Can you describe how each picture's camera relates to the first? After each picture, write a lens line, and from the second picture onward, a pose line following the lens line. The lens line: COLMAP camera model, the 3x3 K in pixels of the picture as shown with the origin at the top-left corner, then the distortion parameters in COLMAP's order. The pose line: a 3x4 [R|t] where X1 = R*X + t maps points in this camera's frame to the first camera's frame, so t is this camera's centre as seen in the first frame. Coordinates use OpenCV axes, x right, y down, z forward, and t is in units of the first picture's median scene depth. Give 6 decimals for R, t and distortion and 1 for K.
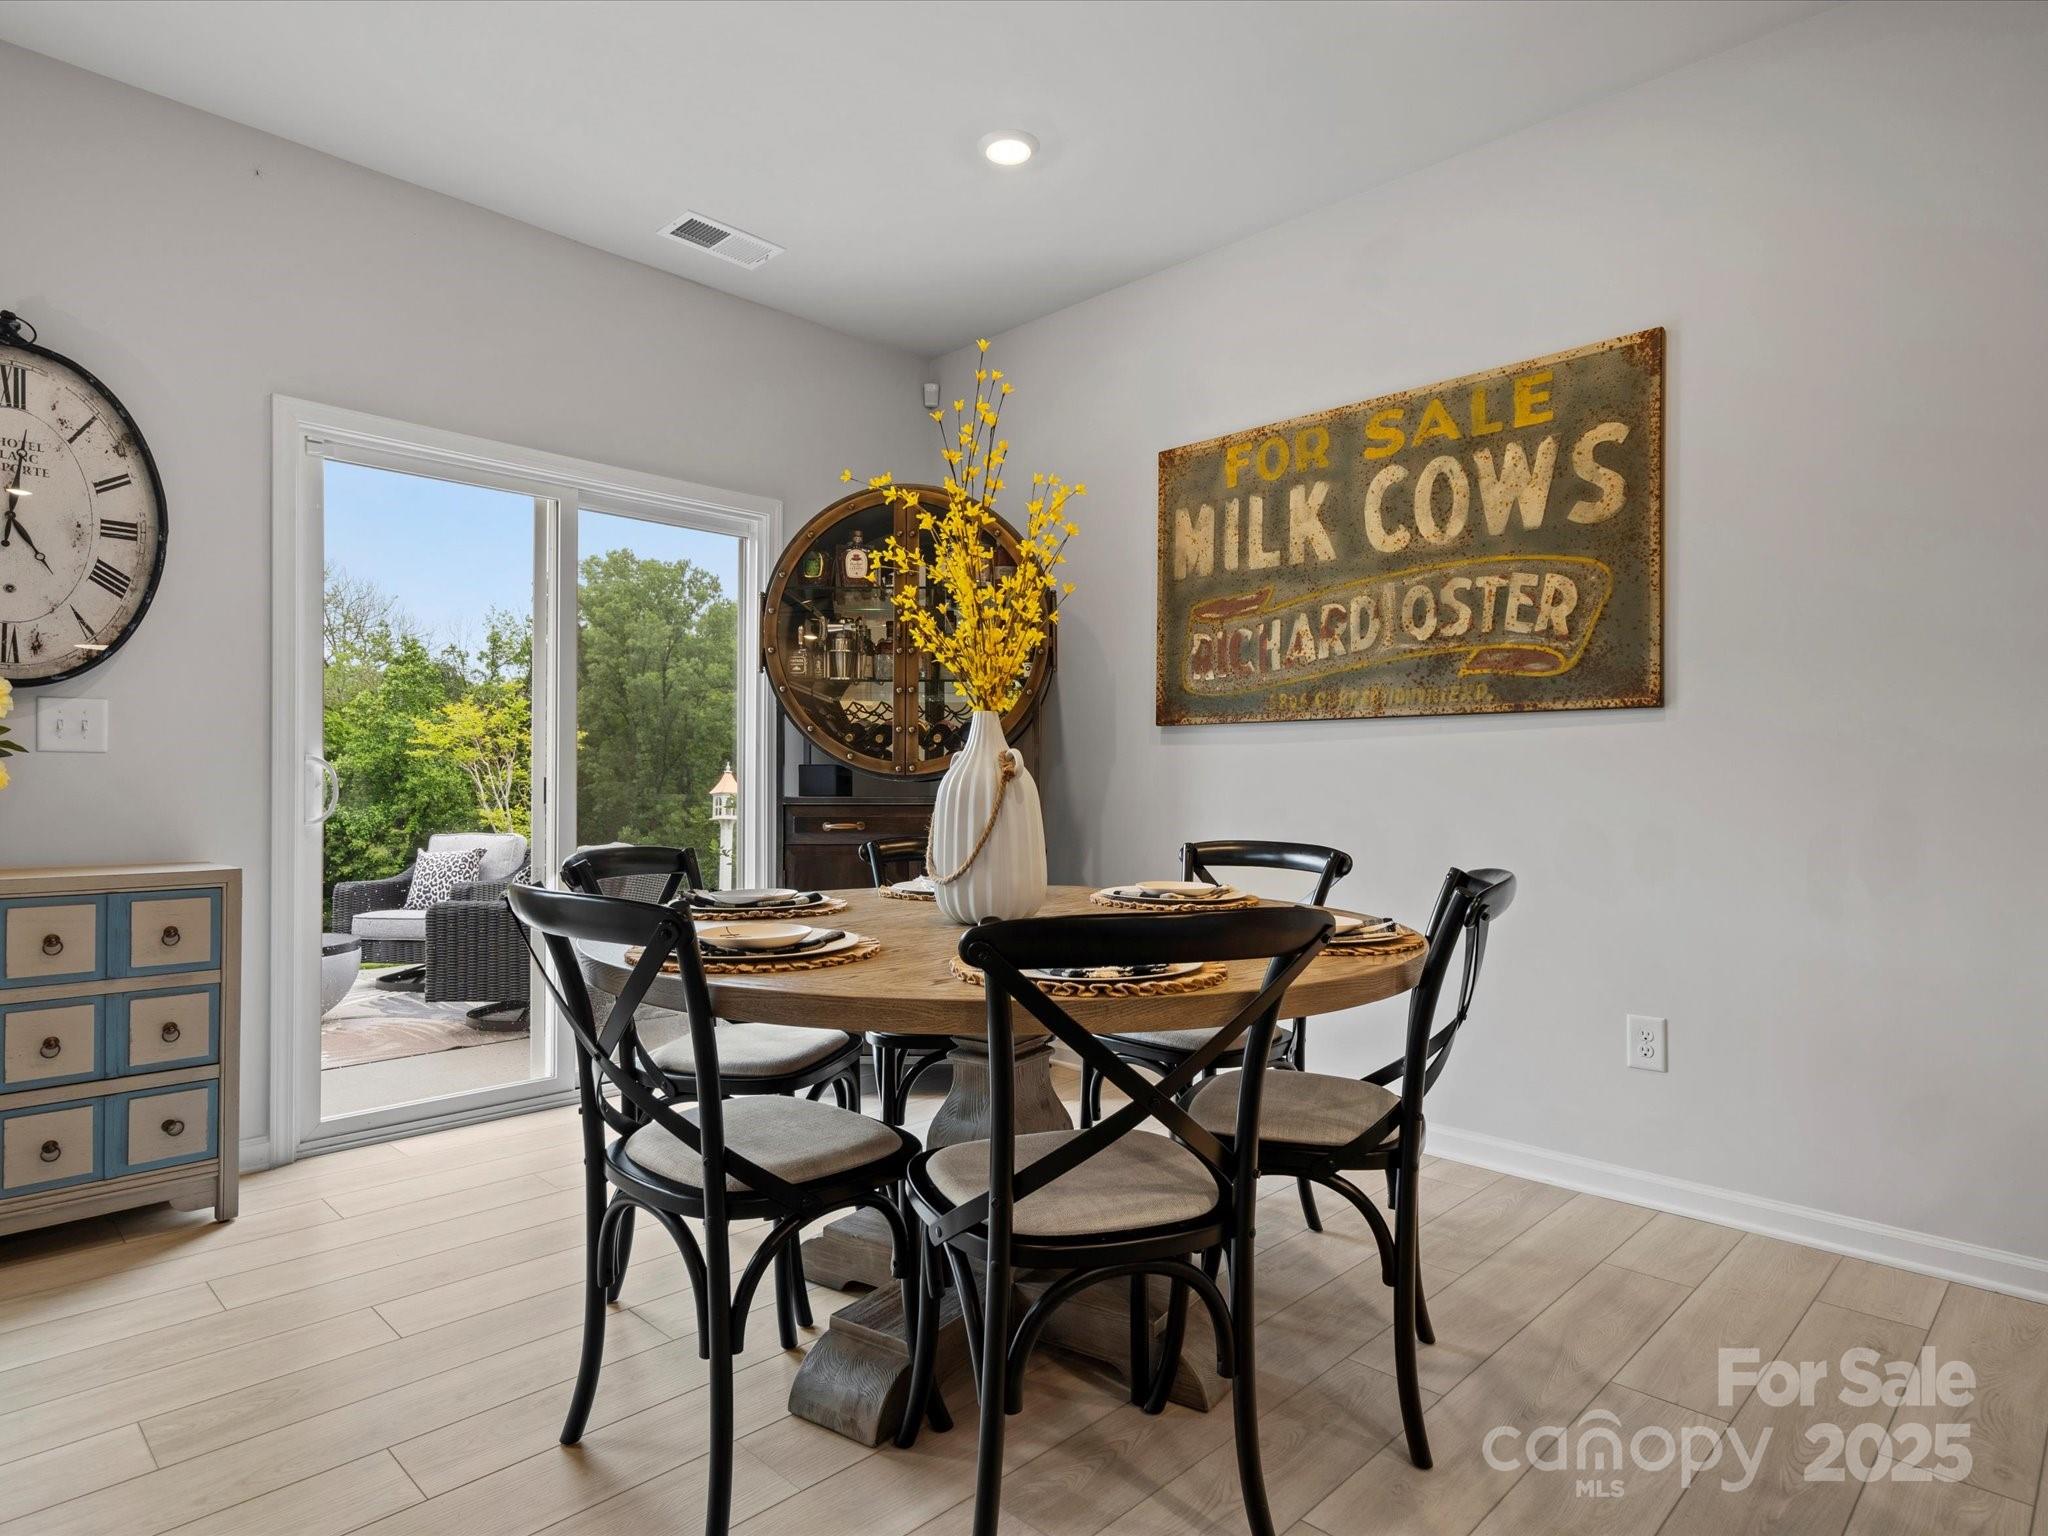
lens RADIAL K [[1134.9, 0, 1003.3], [0, 1134.9, 769.8], [0, 0, 1]] dist [0.006972, 0.001371]
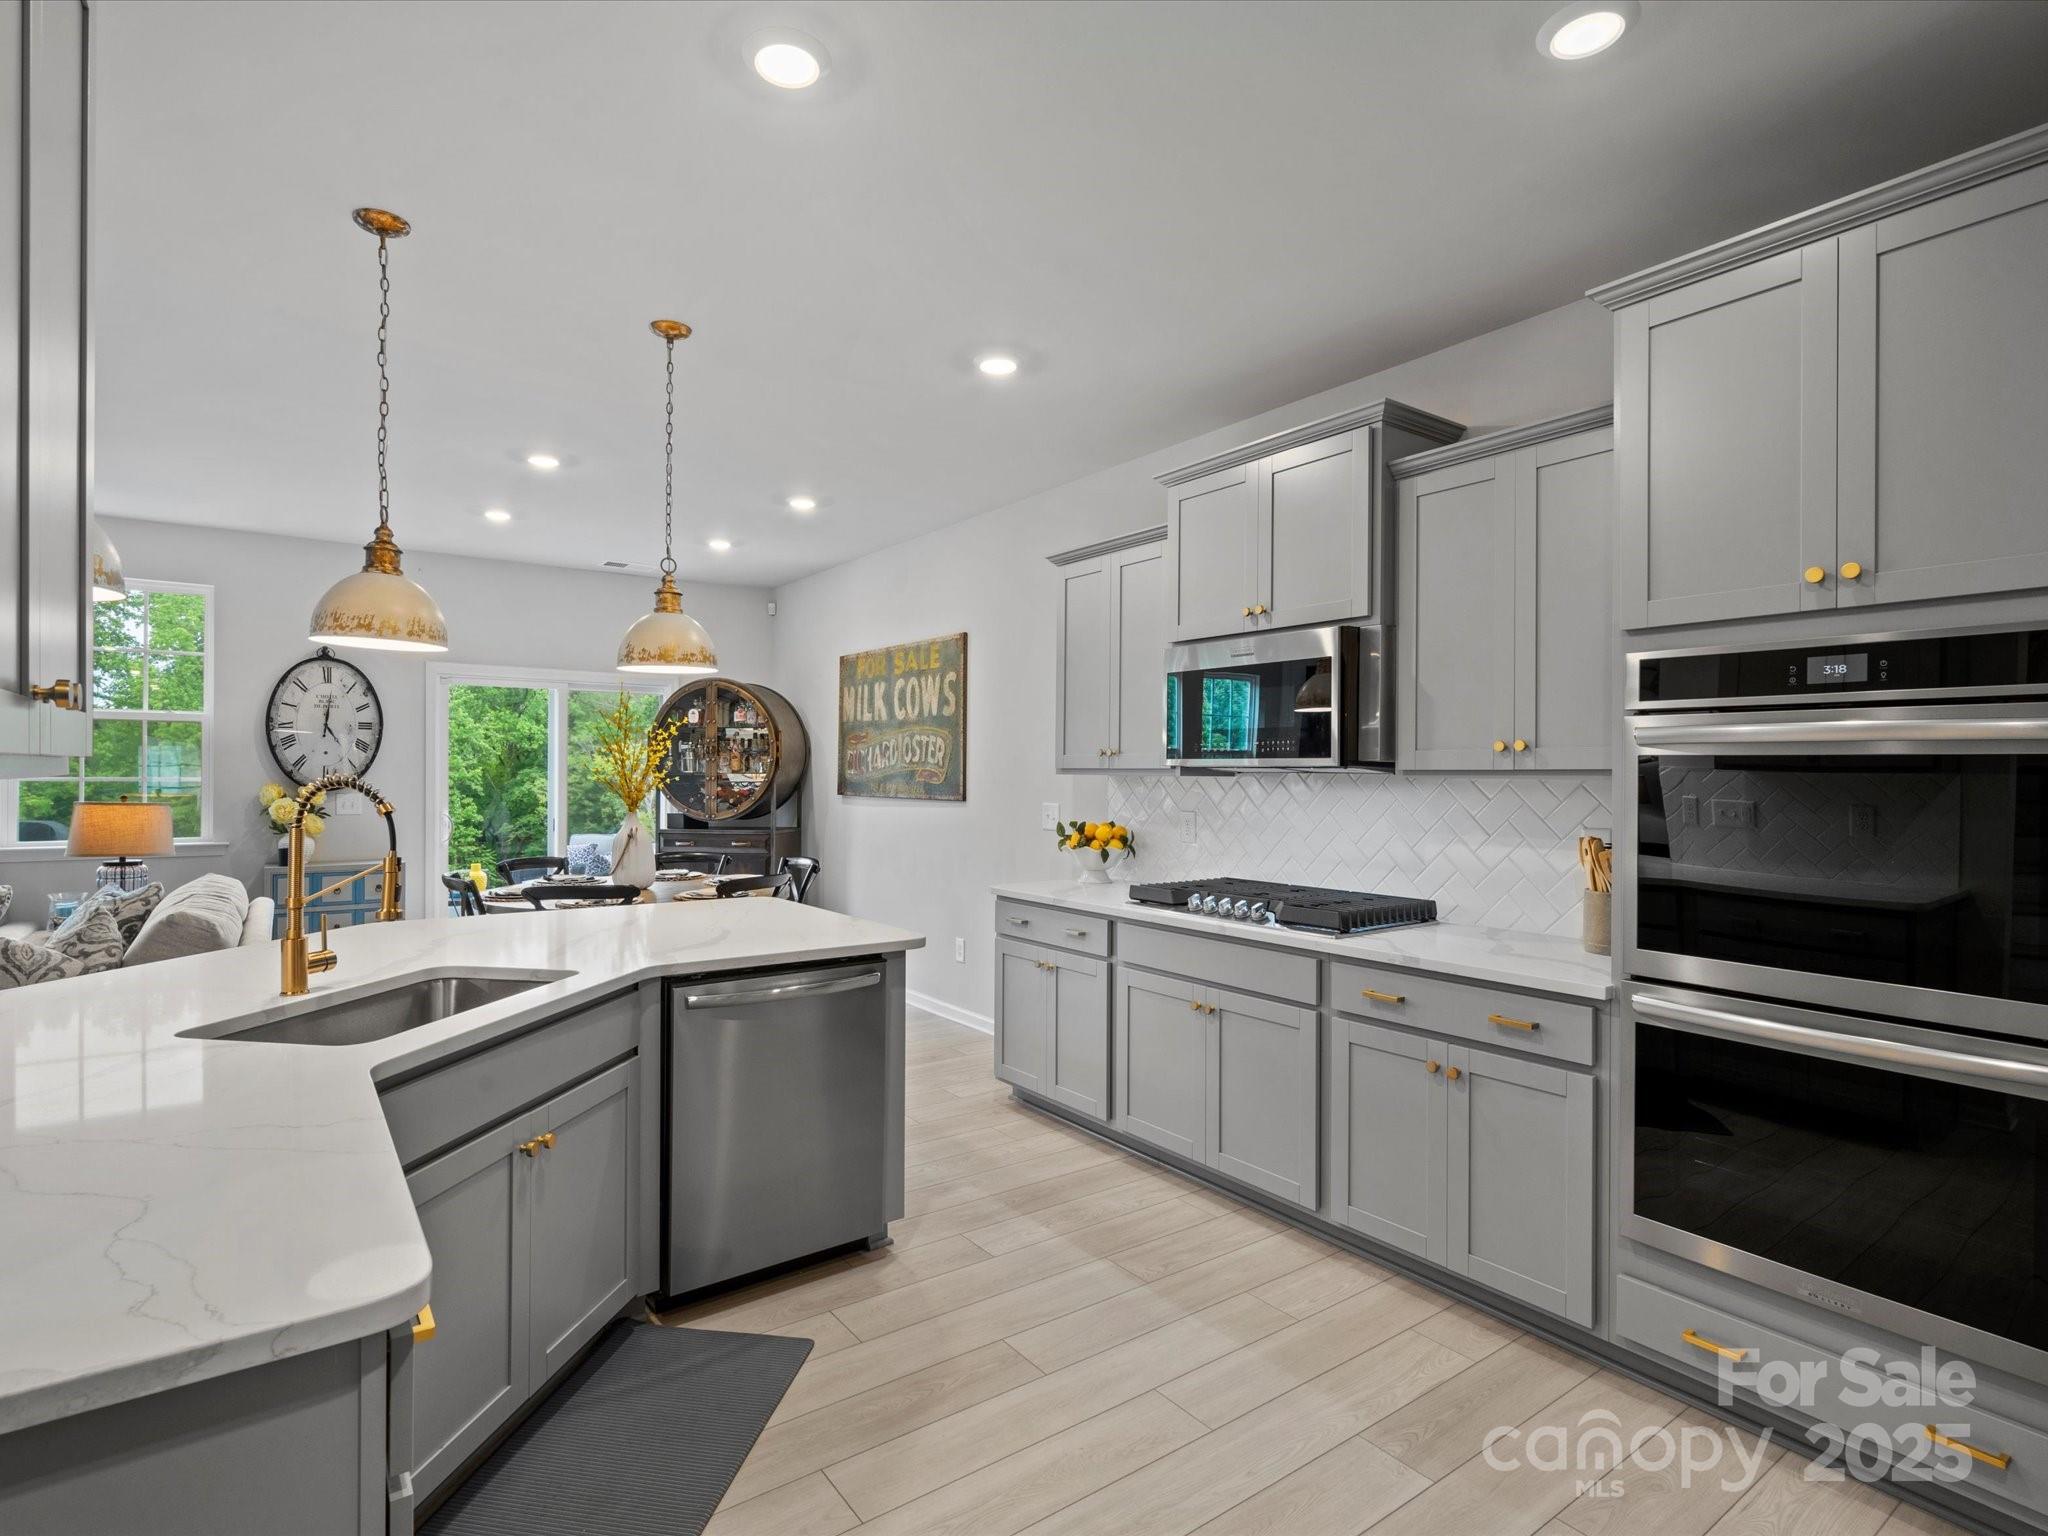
lens RADIAL K [[1026.8, 0, 1024.4], [0, 1026.8, 769.9], [0, 0, 1]] dist [-0.003835, -0.000374]
pose [[0.985000, 0.001668, -0.172546, 0.922895], [0.000344, 0.999932, 0.011627, -0.124109], [0.172554, -0.011512, 0.984933, -0.859710]]
